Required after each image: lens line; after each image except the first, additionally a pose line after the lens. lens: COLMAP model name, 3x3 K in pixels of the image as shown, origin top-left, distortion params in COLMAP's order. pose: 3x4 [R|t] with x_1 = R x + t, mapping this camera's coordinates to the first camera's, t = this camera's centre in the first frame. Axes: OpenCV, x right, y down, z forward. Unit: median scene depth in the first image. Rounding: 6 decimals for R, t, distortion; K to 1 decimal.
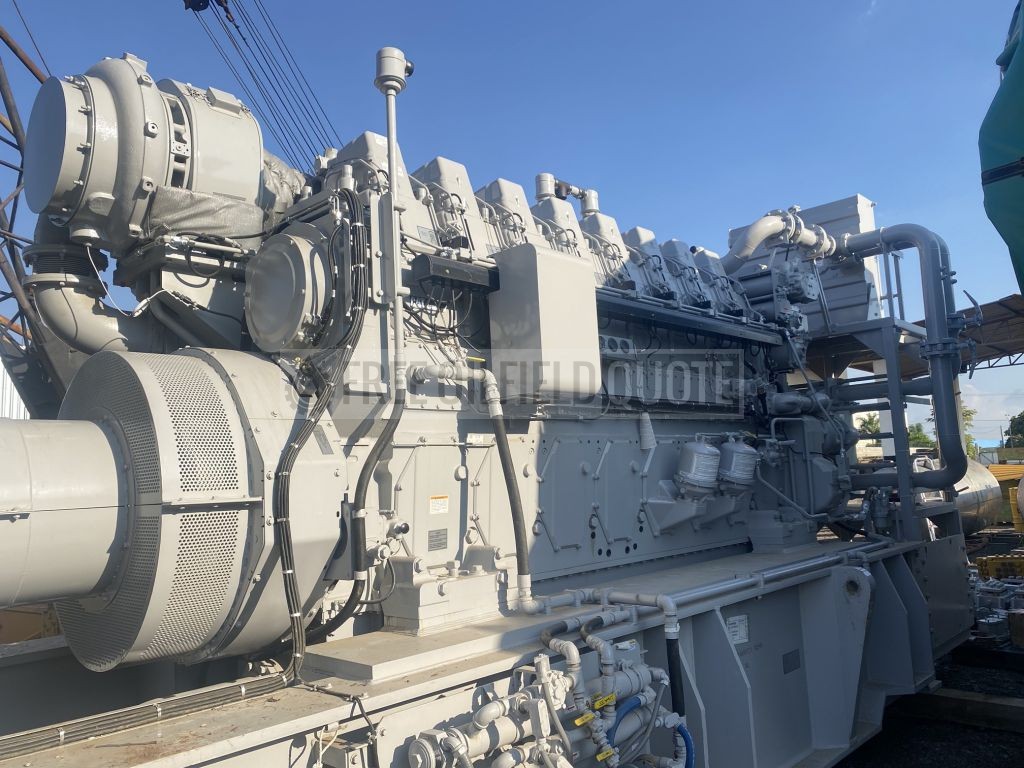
lens RADIAL K [[778.5, 0, 519.0], [0, 778.5, 380.5], [0, 0, 1]] dist [0.036431, -0.039752]
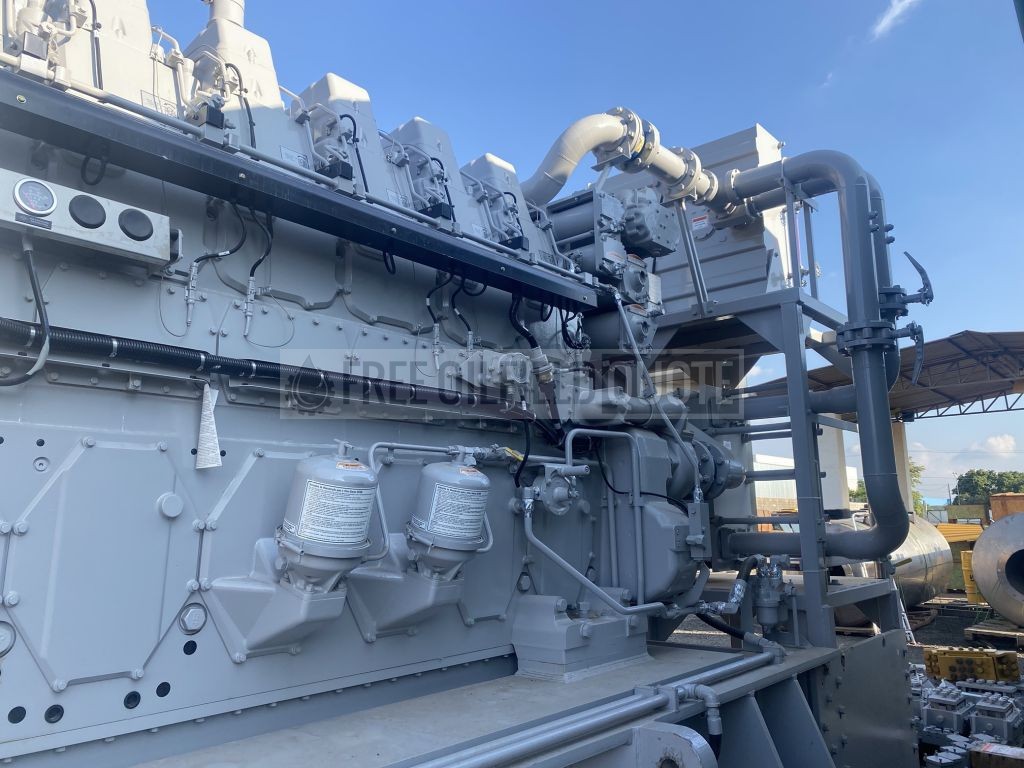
lens RADIAL K [[775.3, 0, 500.2], [0, 775.3, 376.1], [0, 0, 1]] dist [0.046182, -0.048134]
pose [[0.998814, 0.038251, 0.030116, 0.249319], [-0.036374, 0.997501, -0.060577, 0.044493], [-0.032358, 0.059410, 0.997709, 0.426988]]
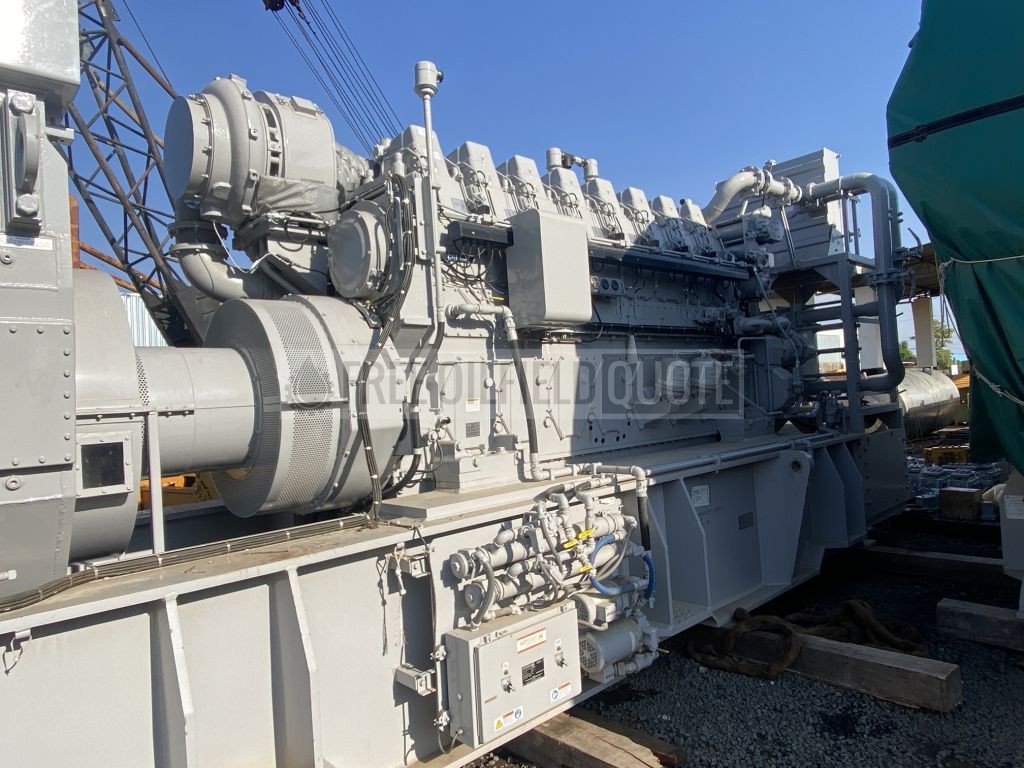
lens RADIAL K [[644.9, 0, 509.1], [0, 644.9, 381.9], [0, 0, 1]] dist [0.078066, -0.088606]
pose [[0.997197, -0.017397, -0.072775, 0.027043], [0.024915, 0.994296, 0.103710, 0.000575], [0.070556, -0.105232, 0.991942, -0.078792]]
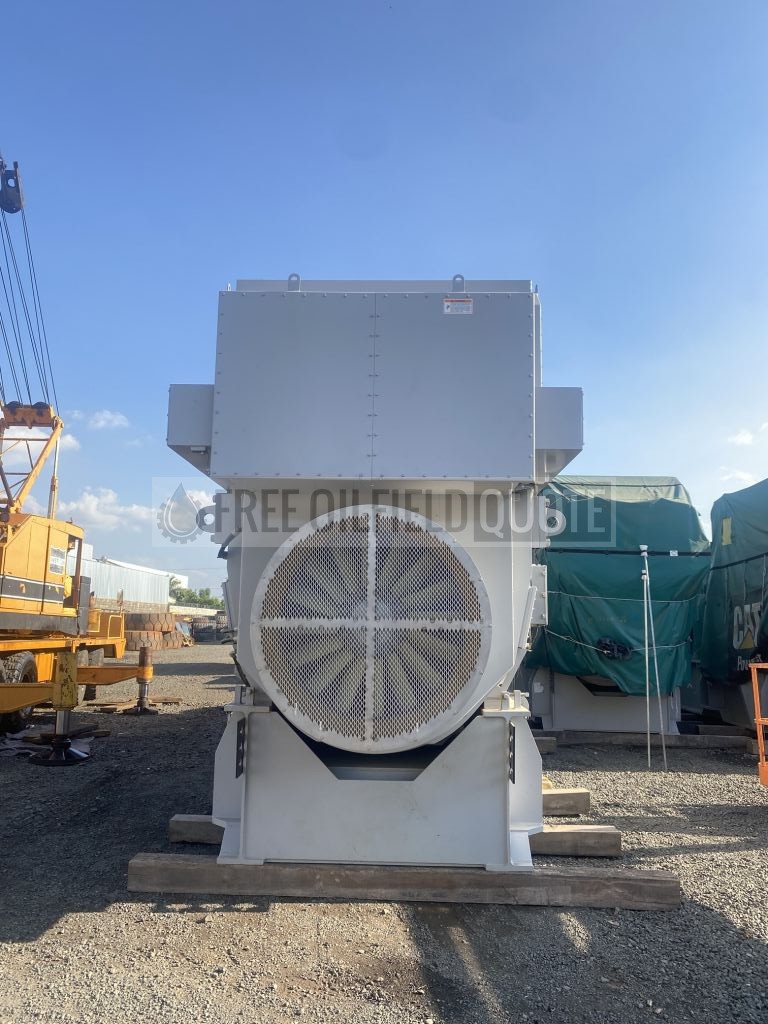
lens RADIAL K [[786.8, 0, 384.0], [0, 786.8, 512.0], [0, 0, 1]] dist [0.009140, -0.002081]
pose [[0.745294, 0.151732, 0.649242, -1.384143], [-0.132605, 0.988041, -0.078688, -0.021806], [-0.653416, -0.027447, 0.756501, -0.735754]]
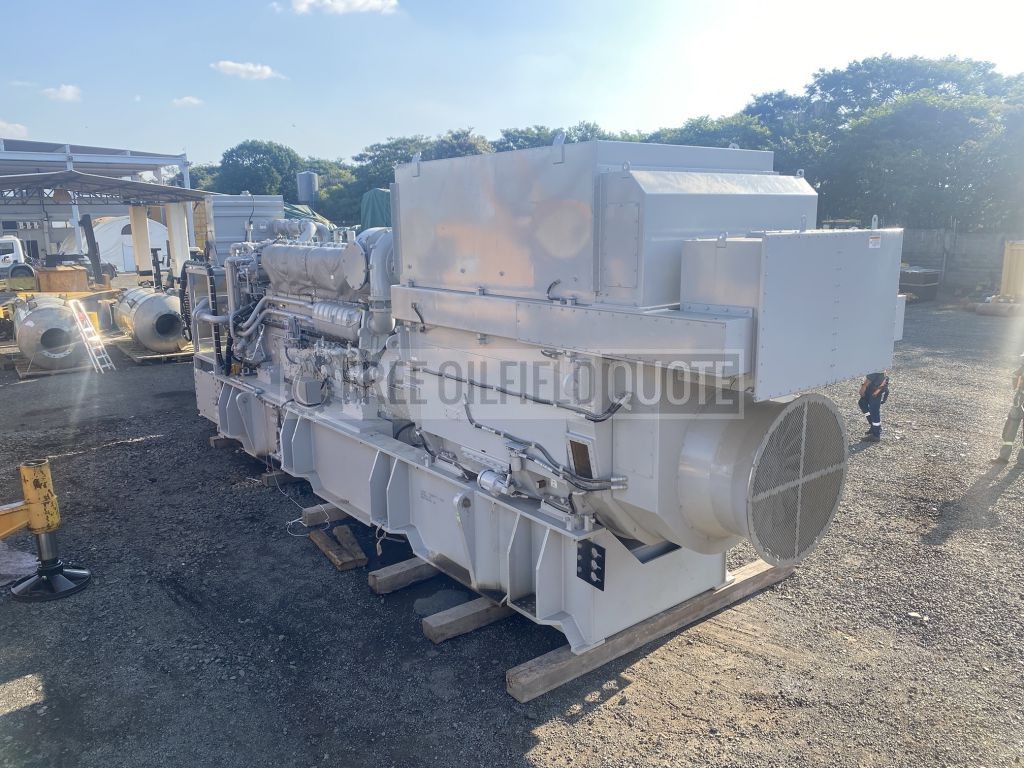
lens RADIAL K [[778.5, 0, 519.0], [0, 778.5, 380.5], [0, 0, 1]] dist [0.036431, -0.039752]
pose [[0.144162, -0.155011, 0.977338, -1.945694], [-0.115294, 0.978297, 0.172170, -0.243877], [-0.982815, -0.137501, 0.123161, 0.113438]]
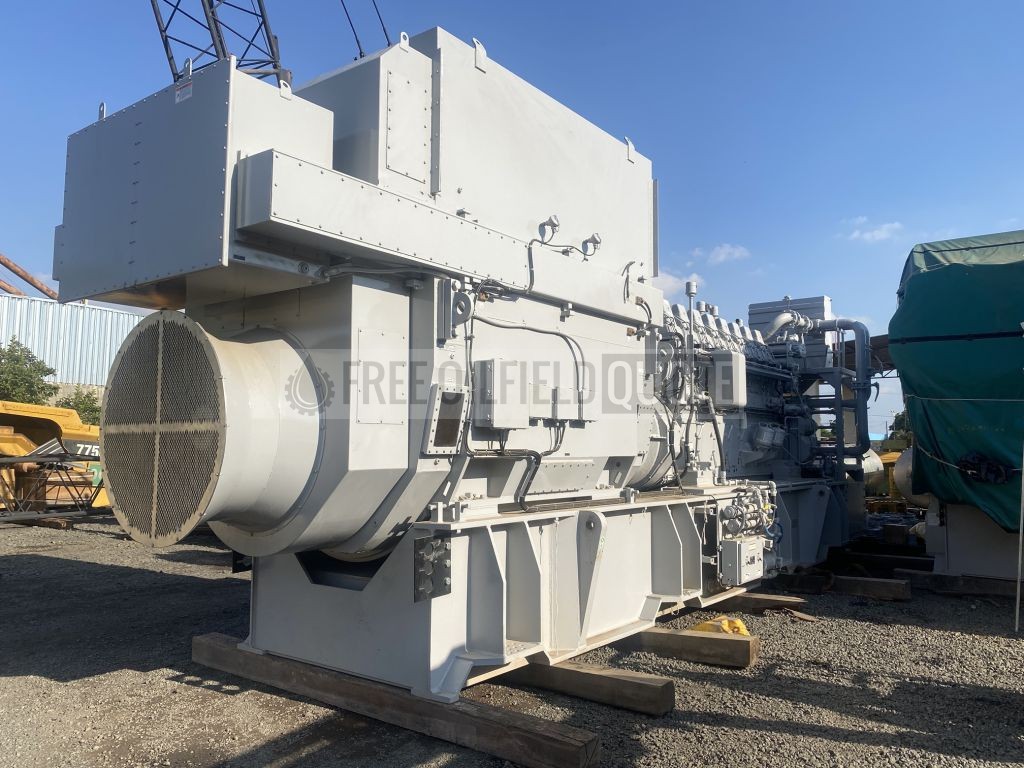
lens RADIAL K [[786.8, 0, 517.3], [0, 786.8, 376.2], [0, 0, 1]] dist [0.009140, -0.002081]
pose [[0.992069, 0.060937, 0.109932, -0.607815], [-0.064401, 0.997525, 0.028234, -0.070751], [-0.107939, -0.035089, 0.993538, -0.980702]]
